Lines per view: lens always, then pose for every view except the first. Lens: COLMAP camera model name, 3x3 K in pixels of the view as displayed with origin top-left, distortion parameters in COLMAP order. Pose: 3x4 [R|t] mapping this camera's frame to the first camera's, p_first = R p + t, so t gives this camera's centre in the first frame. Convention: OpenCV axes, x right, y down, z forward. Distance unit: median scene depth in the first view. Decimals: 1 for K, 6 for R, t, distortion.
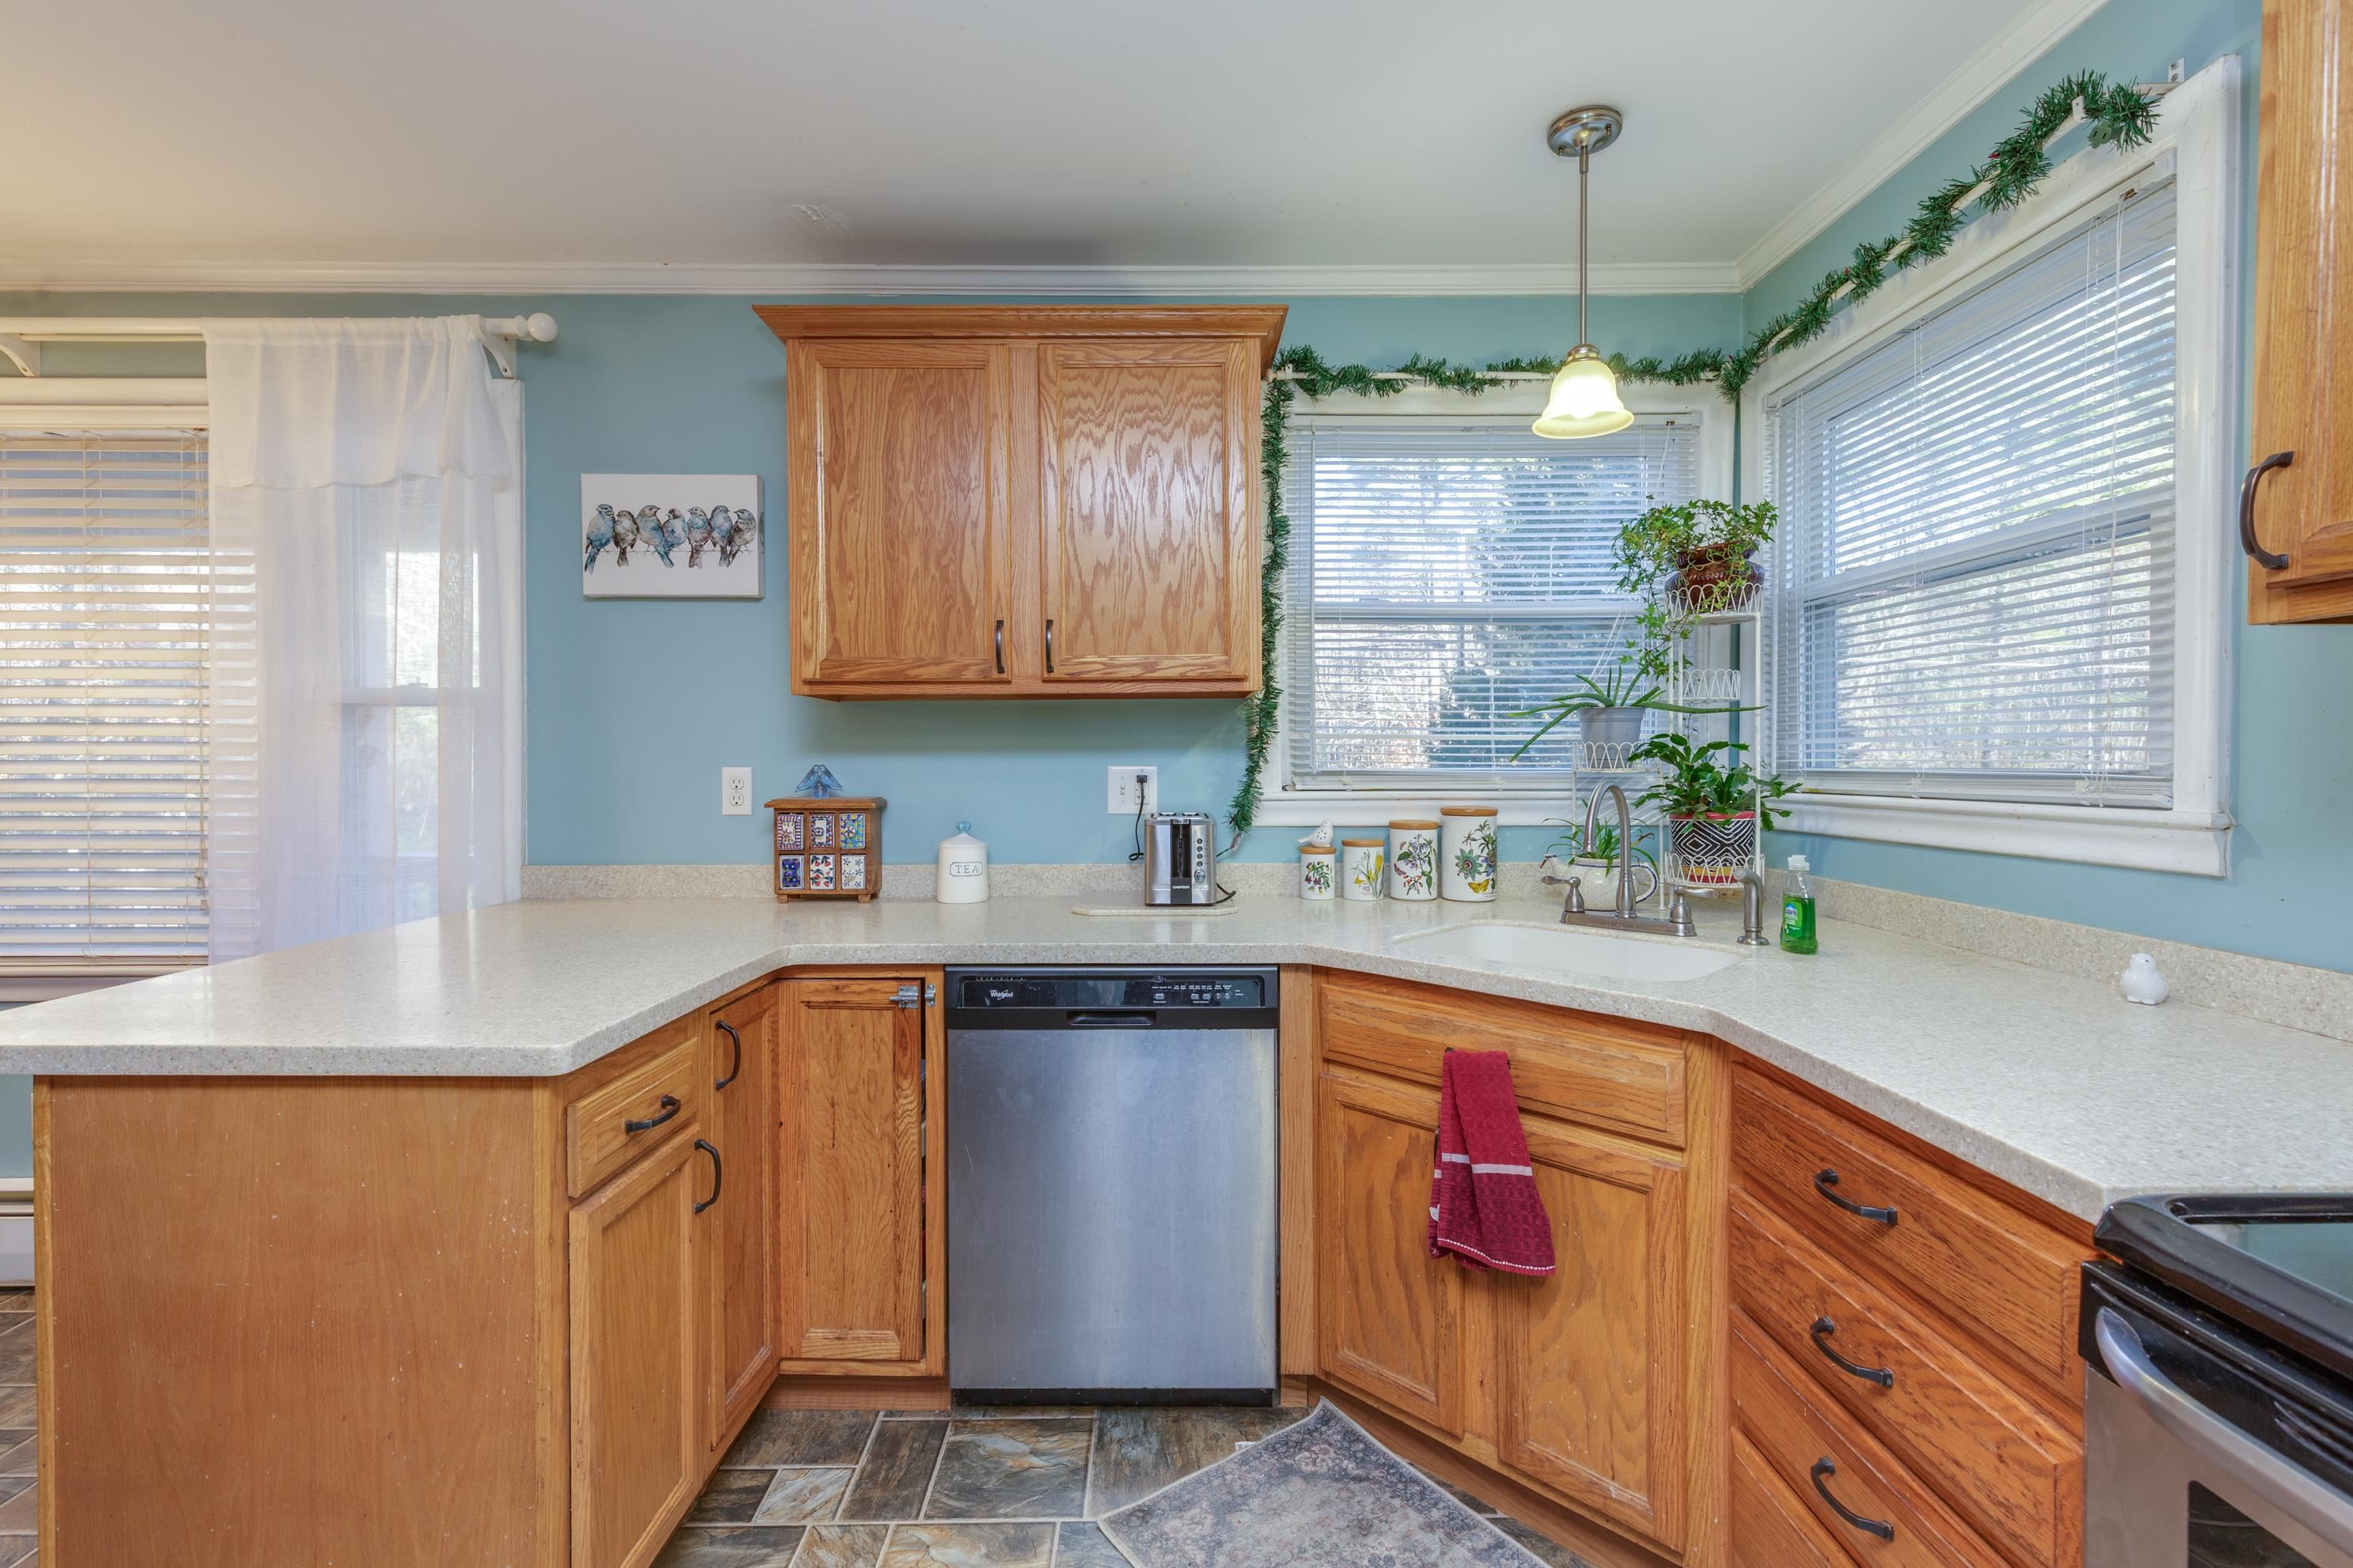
lens RADIAL K [[1076.5, 0, 1165.8], [0, 1076.5, 769.9], [0, 0, 1]] dist [0.003025, -0.001217]
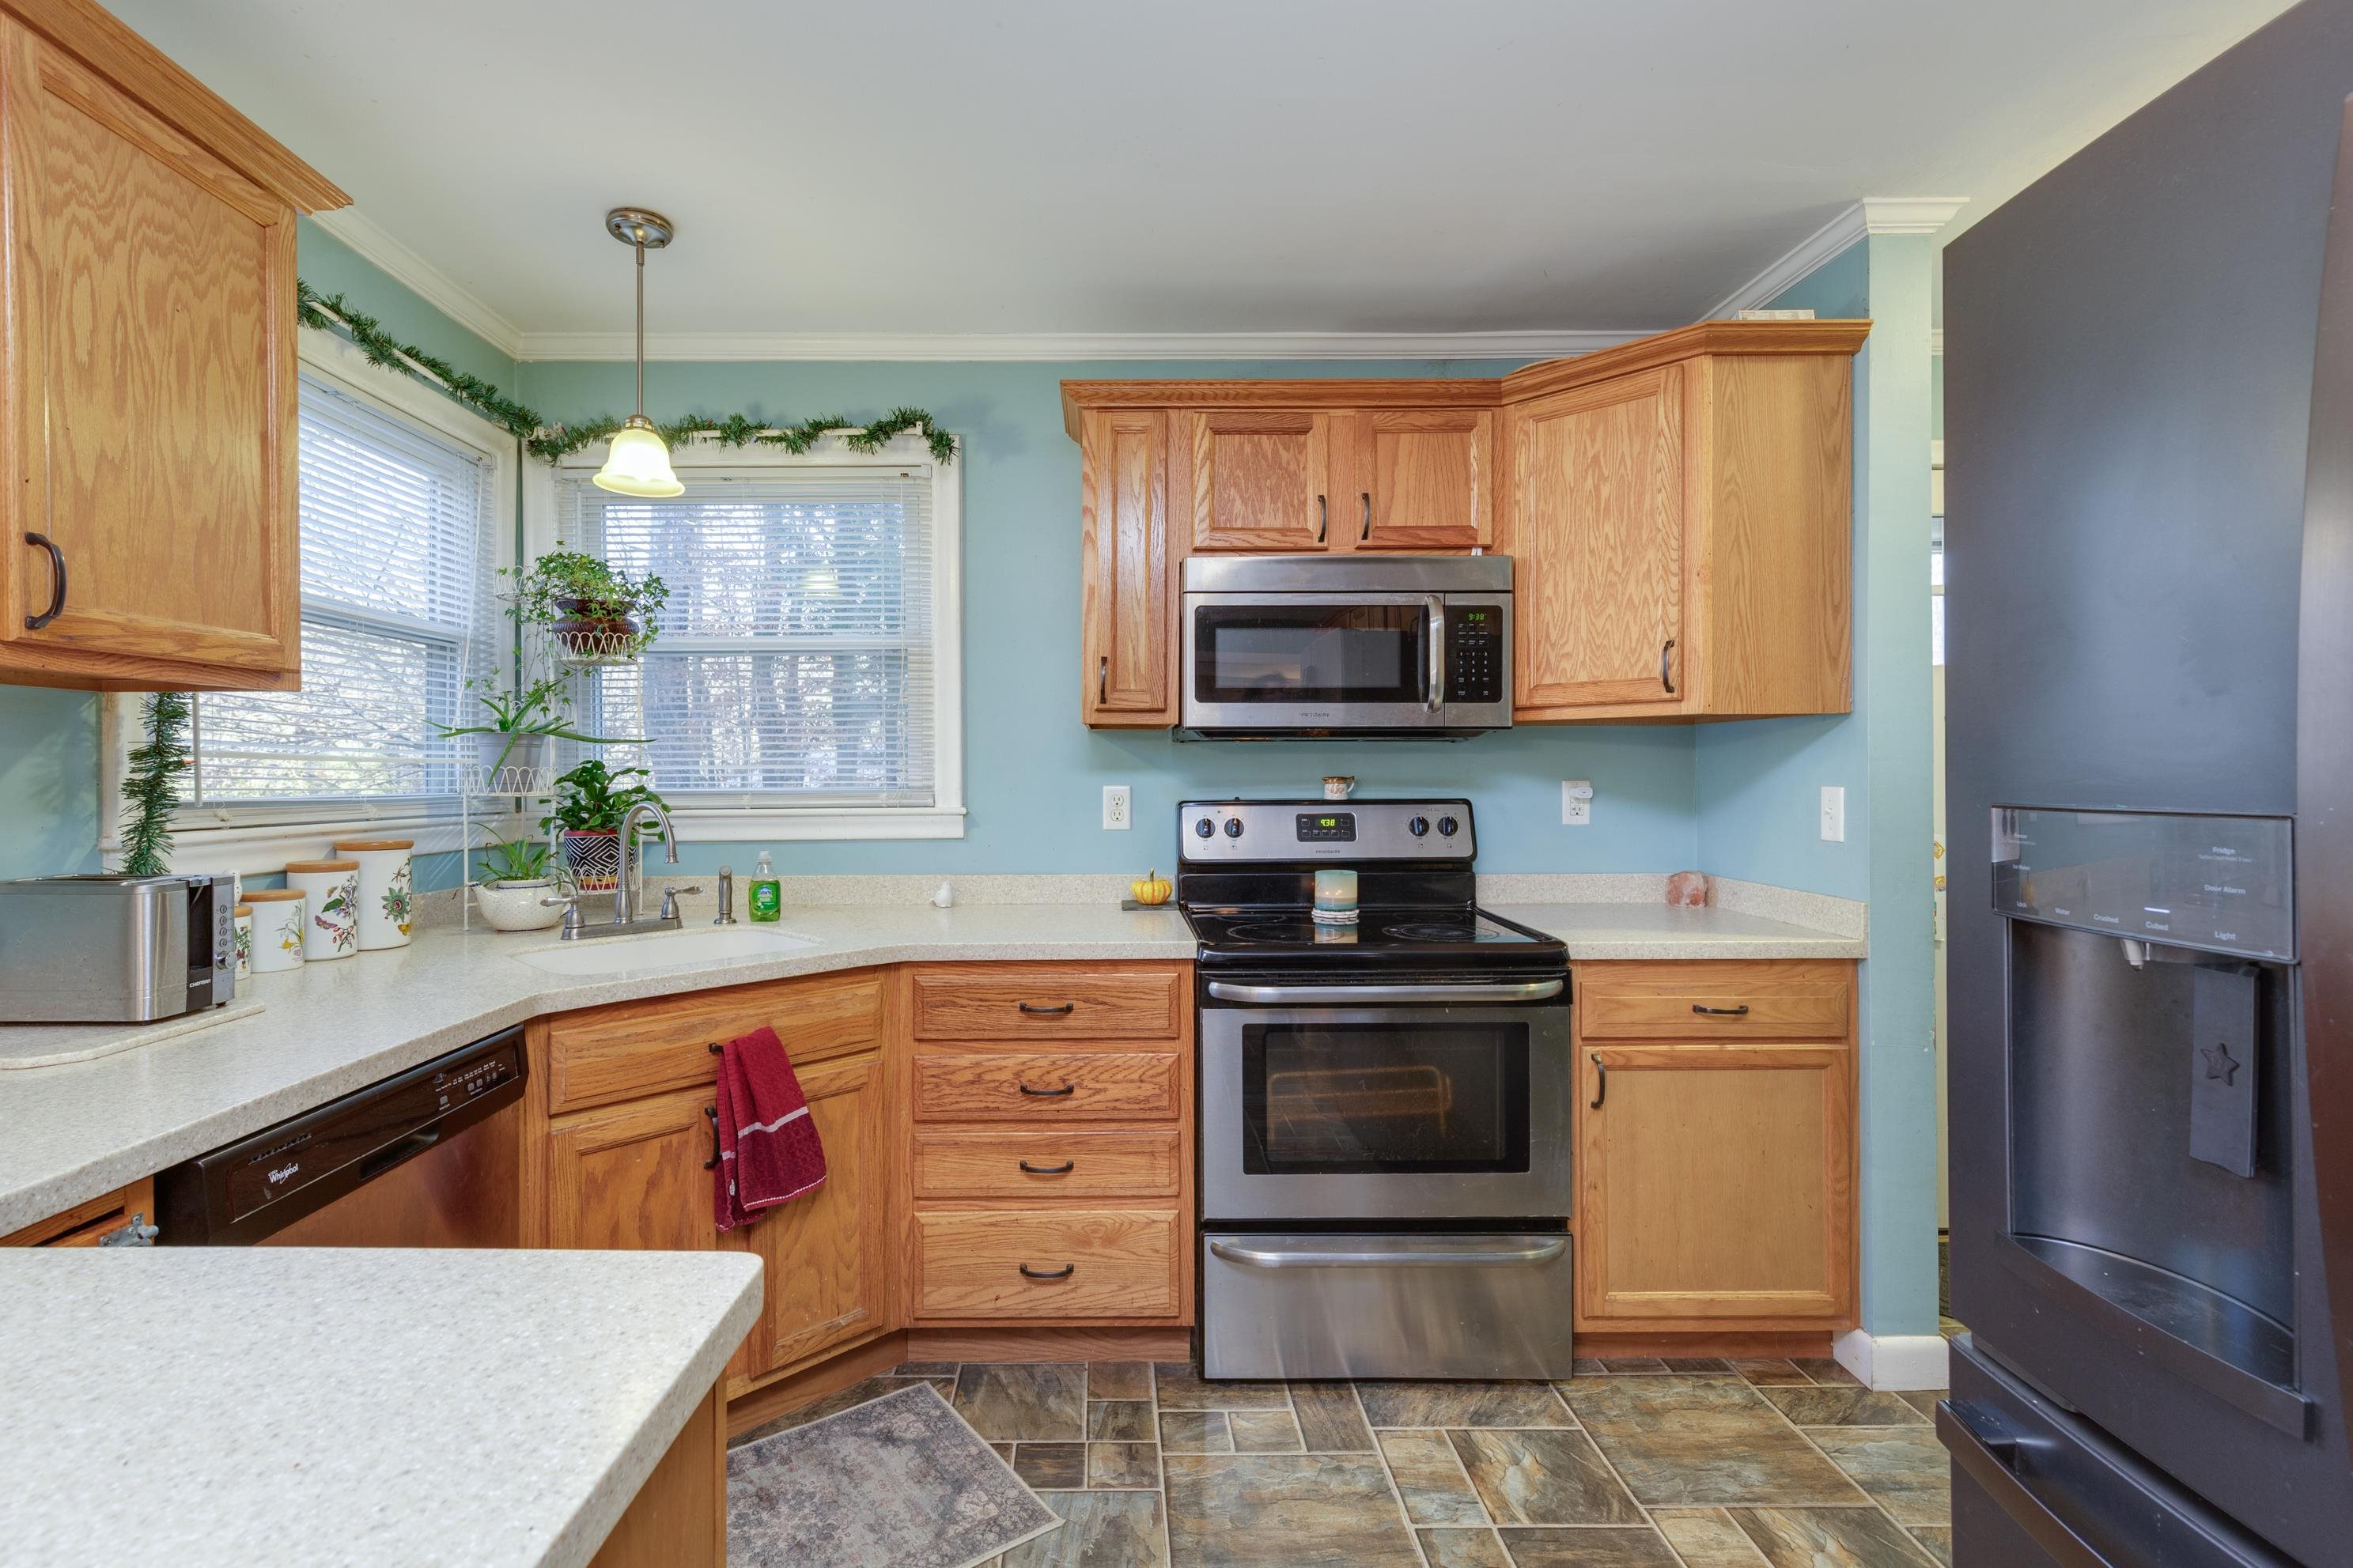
lens RADIAL K [[1076.5, 0, 1102.9], [0, 1076.5, 780.7], [0, 0, 1]] dist [0.003025, -0.001217]
pose [[-0.001374, -0.001836, 0.999997, -0.651013], [0.017322, 0.999848, 0.001860, -0.005336], [-0.999849, 0.017325, -0.001342, 0.459167]]
